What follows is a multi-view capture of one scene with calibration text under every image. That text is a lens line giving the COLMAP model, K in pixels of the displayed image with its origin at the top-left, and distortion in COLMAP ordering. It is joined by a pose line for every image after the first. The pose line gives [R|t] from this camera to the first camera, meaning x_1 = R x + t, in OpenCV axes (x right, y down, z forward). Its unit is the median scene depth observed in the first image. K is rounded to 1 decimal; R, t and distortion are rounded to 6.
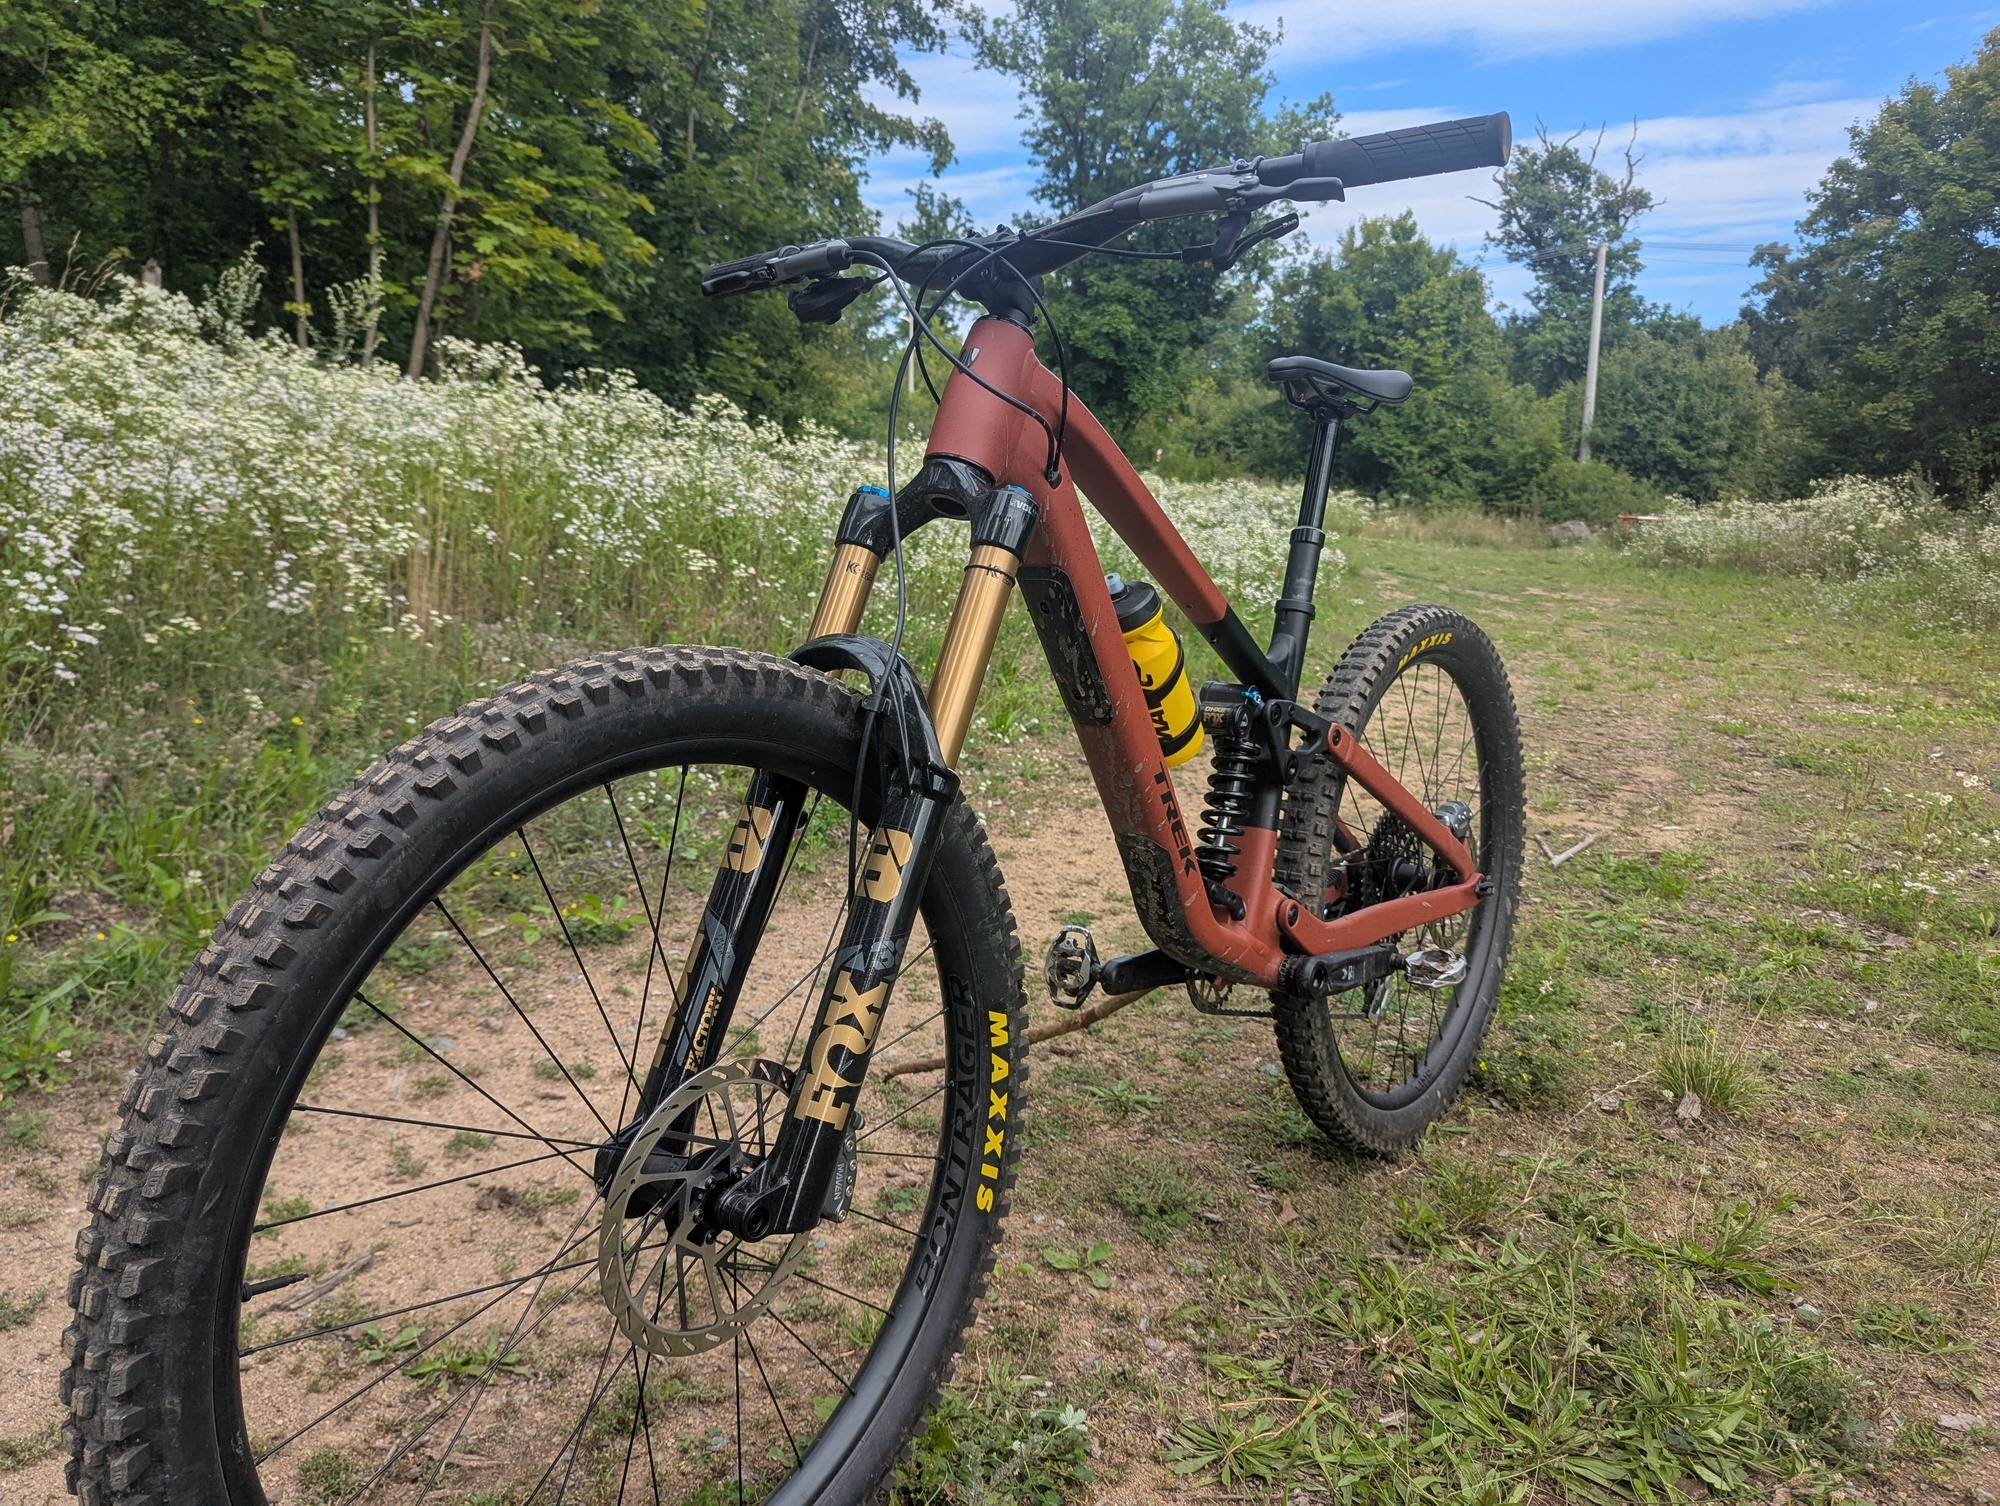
lens RADIAL K [[1446.6, 0, 1000.0], [0, 1446.6, 753.0], [0, 0, 1]] dist [0.048558, -0.042734]
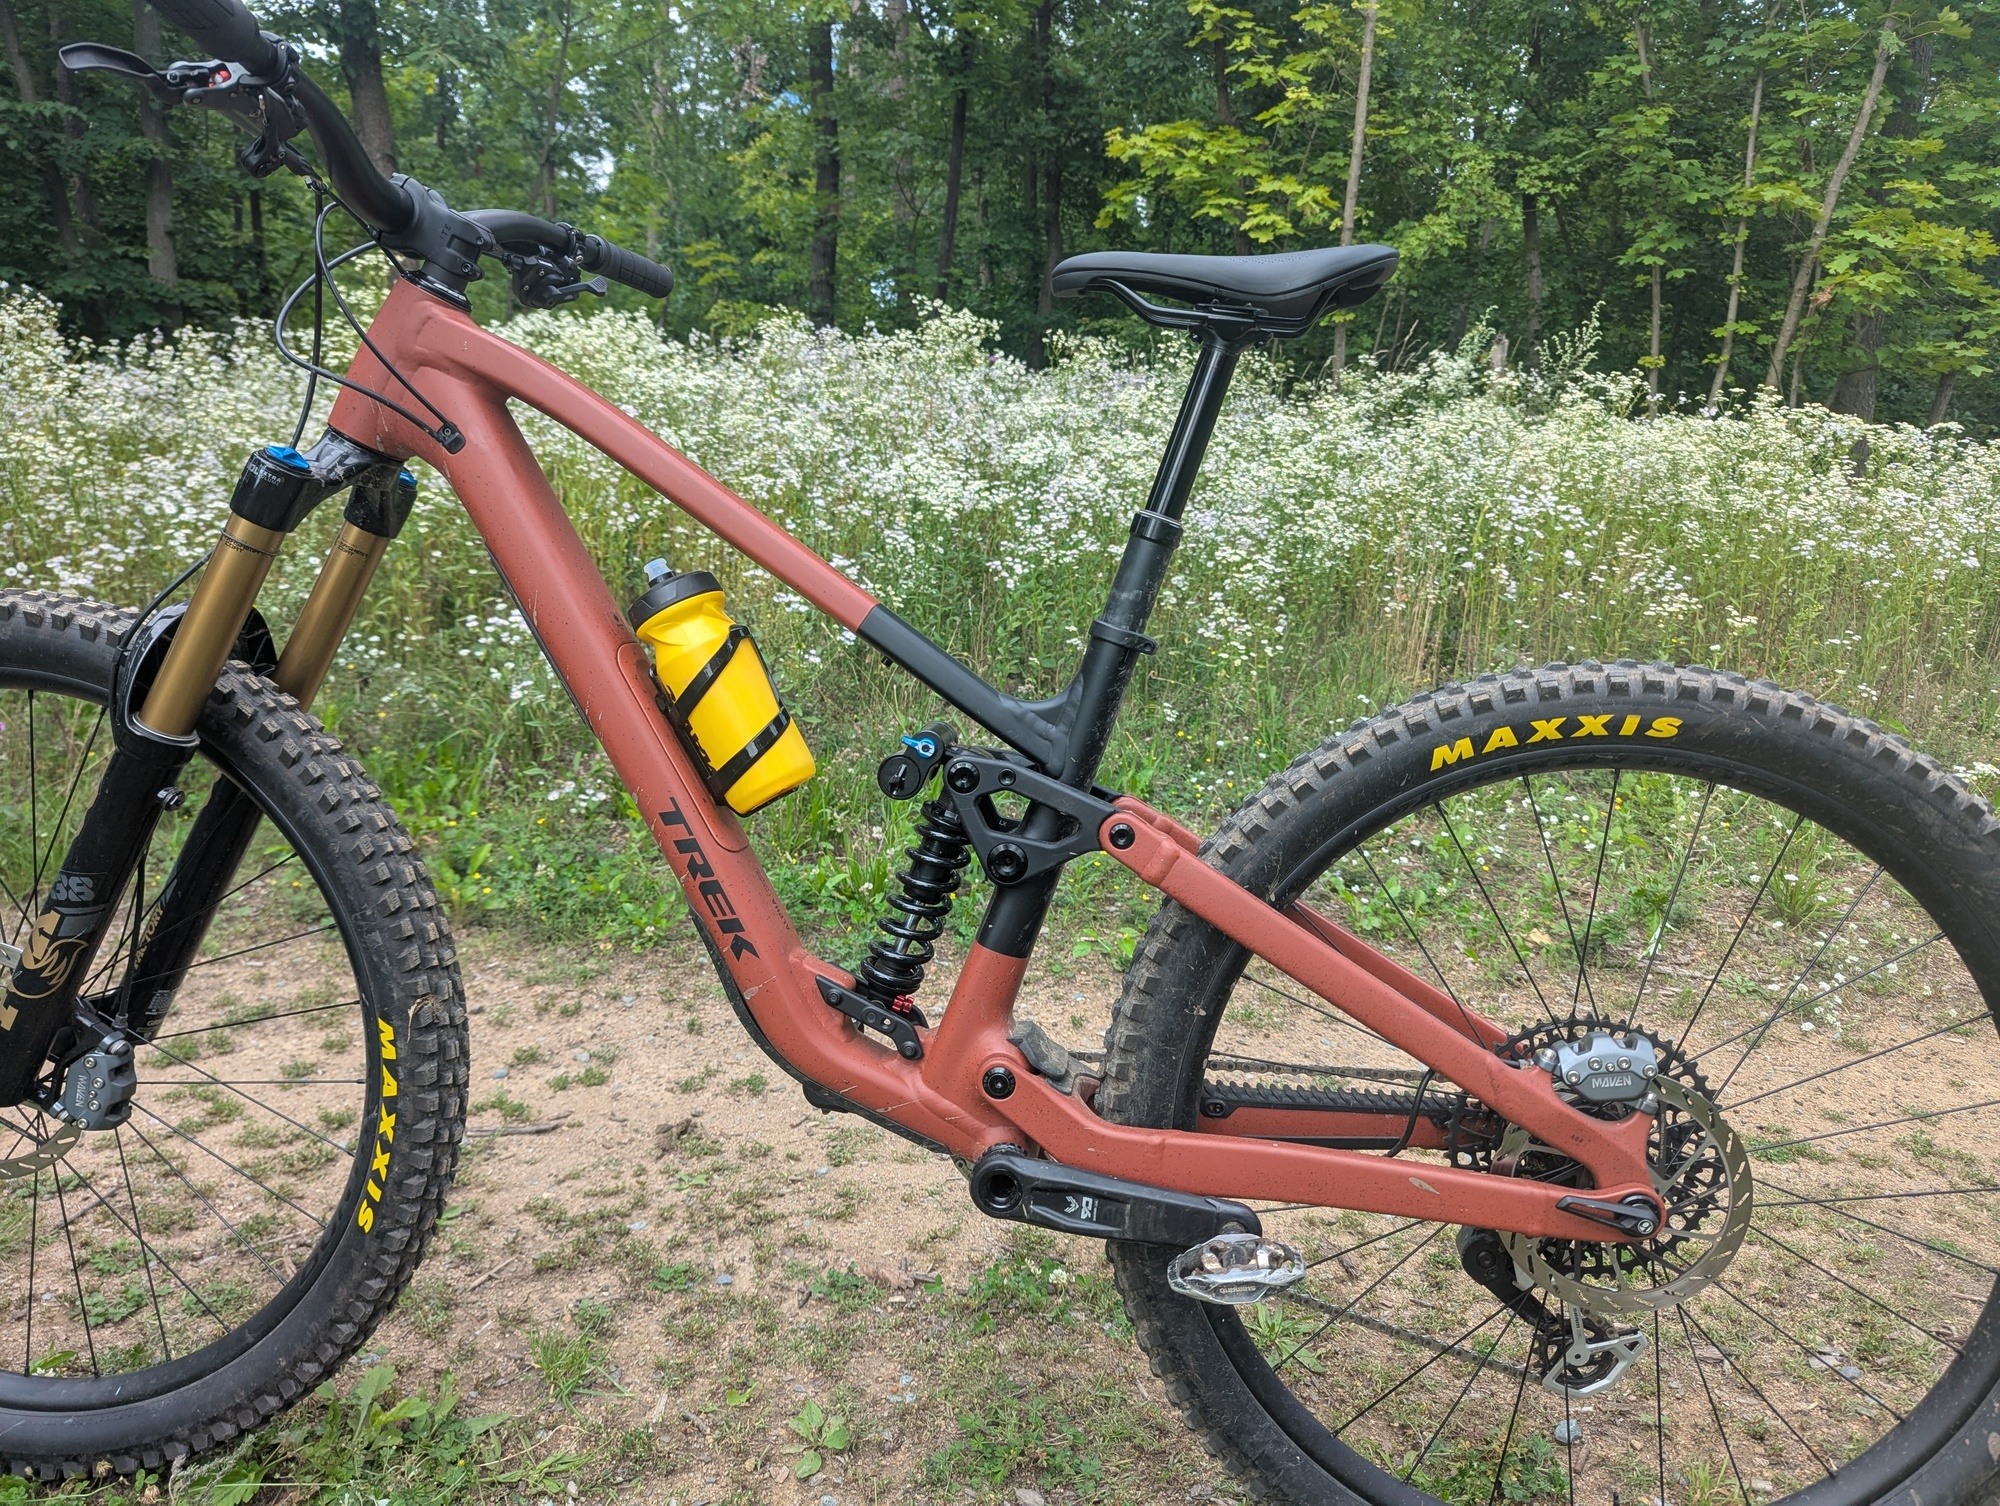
lens RADIAL K [[1447.4, 0, 1024.2], [0, 1447.4, 729.5], [0, 0, 1]] dist [0.056740, -0.056813]
pose [[0.535892, 0.098964, -0.838466, 0.709278], [-0.148295, 0.988700, 0.021915, -0.062403], [0.831160, 0.112596, 0.544513, 0.586128]]
